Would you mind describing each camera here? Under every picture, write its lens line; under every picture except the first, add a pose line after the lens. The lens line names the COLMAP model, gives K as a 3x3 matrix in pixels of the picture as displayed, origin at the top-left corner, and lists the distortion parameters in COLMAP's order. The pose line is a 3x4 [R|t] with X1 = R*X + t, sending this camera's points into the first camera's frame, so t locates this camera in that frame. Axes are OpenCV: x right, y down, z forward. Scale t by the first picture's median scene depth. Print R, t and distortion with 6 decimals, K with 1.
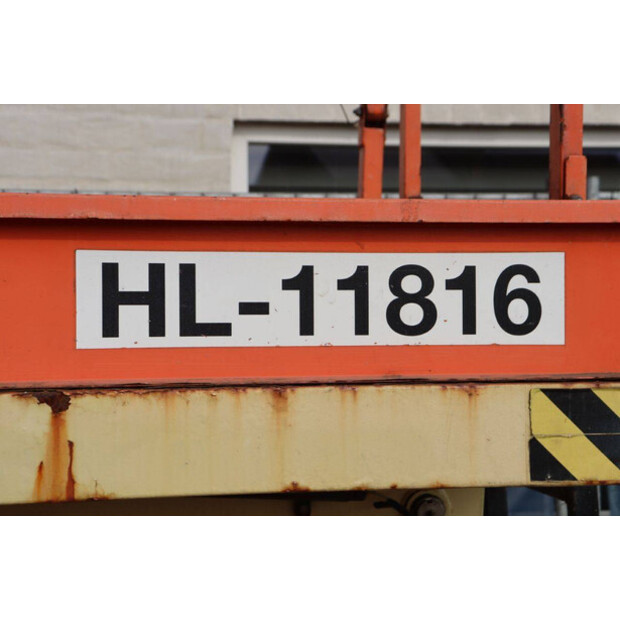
lens RADIAL K [[1415.0, 0, 310.0], [0, 1415.0, 310.0], [0, 0, 1]] dist [0.243911, 0.012913]
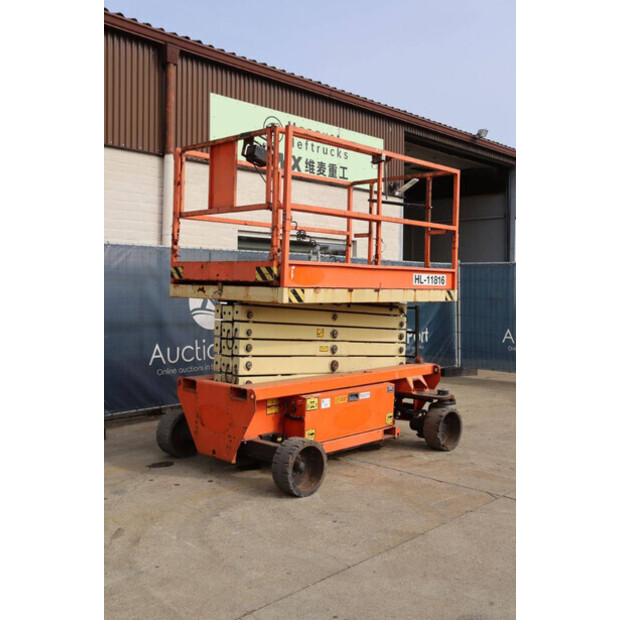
lens RADIAL K [[661.2, 0, 310.0], [0, 661.2, 310.0], [0, 0, 1]] dist [-0.047602, 0.000041]
pose [[0.827174, -0.003320, 0.561936, -2.835366], [-0.019155, 0.999235, 0.034100, 0.053639], [-0.561619, -0.038971, 0.826478, -1.902601]]
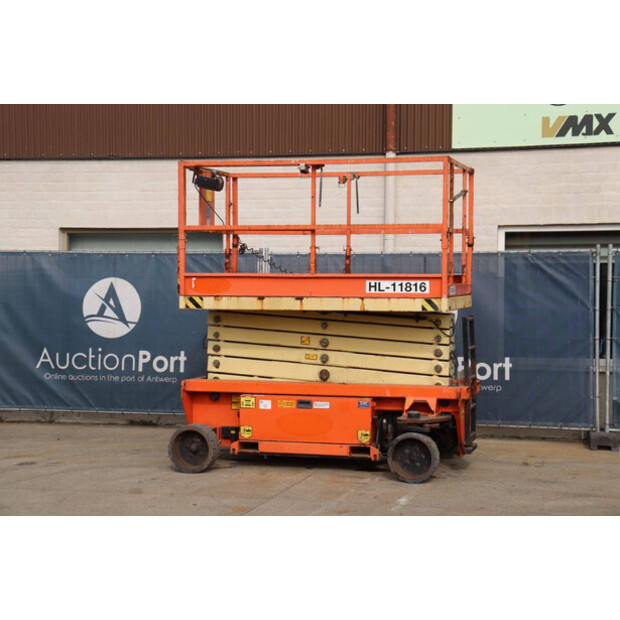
lens RADIAL K [[1252.8, 0, 310.0], [0, 1252.8, 310.0], [0, 0, 1]] dist [0.300649, 0.305012]
pose [[0.889831, 0.019587, -0.455869, 2.701974], [-0.008591, 0.999620, 0.026181, -0.056127], [0.456209, -0.019380, 0.889662, -5.286643]]
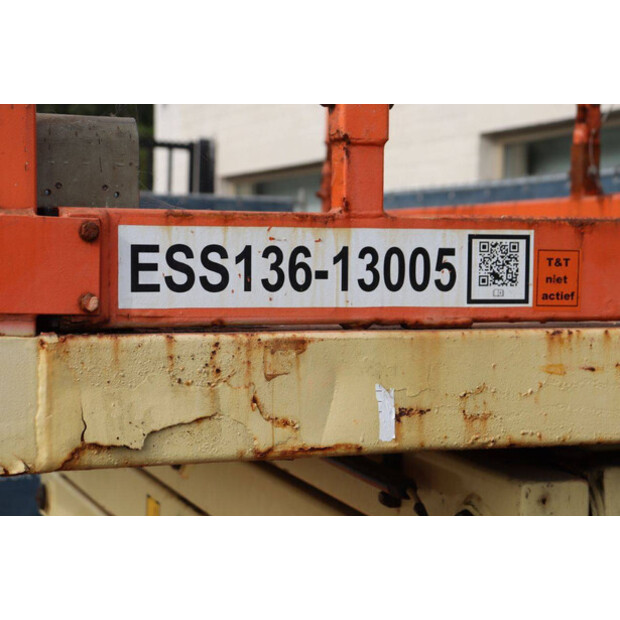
lens RADIAL K [[1455.1, 0, 310.0], [0, 1455.1, 310.0], [0, 0, 1]] dist [0.016852, 0.042989]
pose [[0.186181, 0.034752, -0.981901, 1.089716], [-0.011368, 0.999384, 0.033215, 0.006402], [0.982450, 0.004979, 0.186461, 1.055592]]
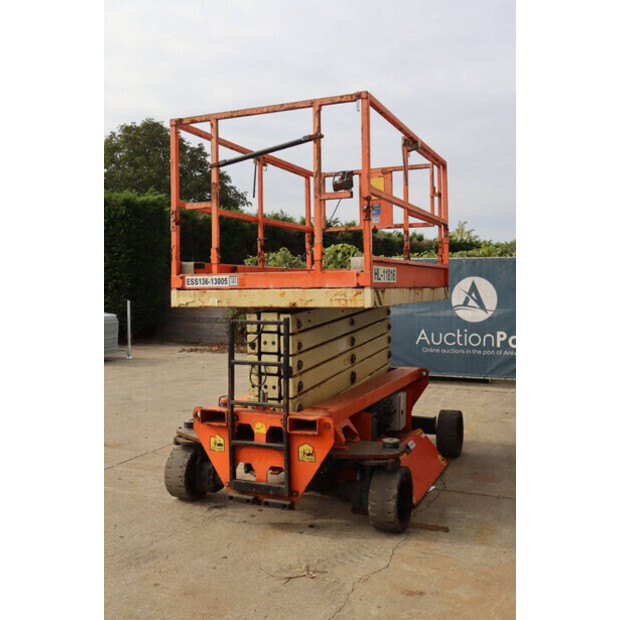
lens RADIAL K [[630.7, 0, 310.0], [0, 630.7, 310.0], [0, 0, 1]] dist [-0.045769, 0.002224]
pose [[-0.580862, 0.037948, -0.813117, 2.200600], [0.007014, 0.999109, 0.041618, 0.023301], [0.813972, 0.018471, -0.580610, 3.149108]]
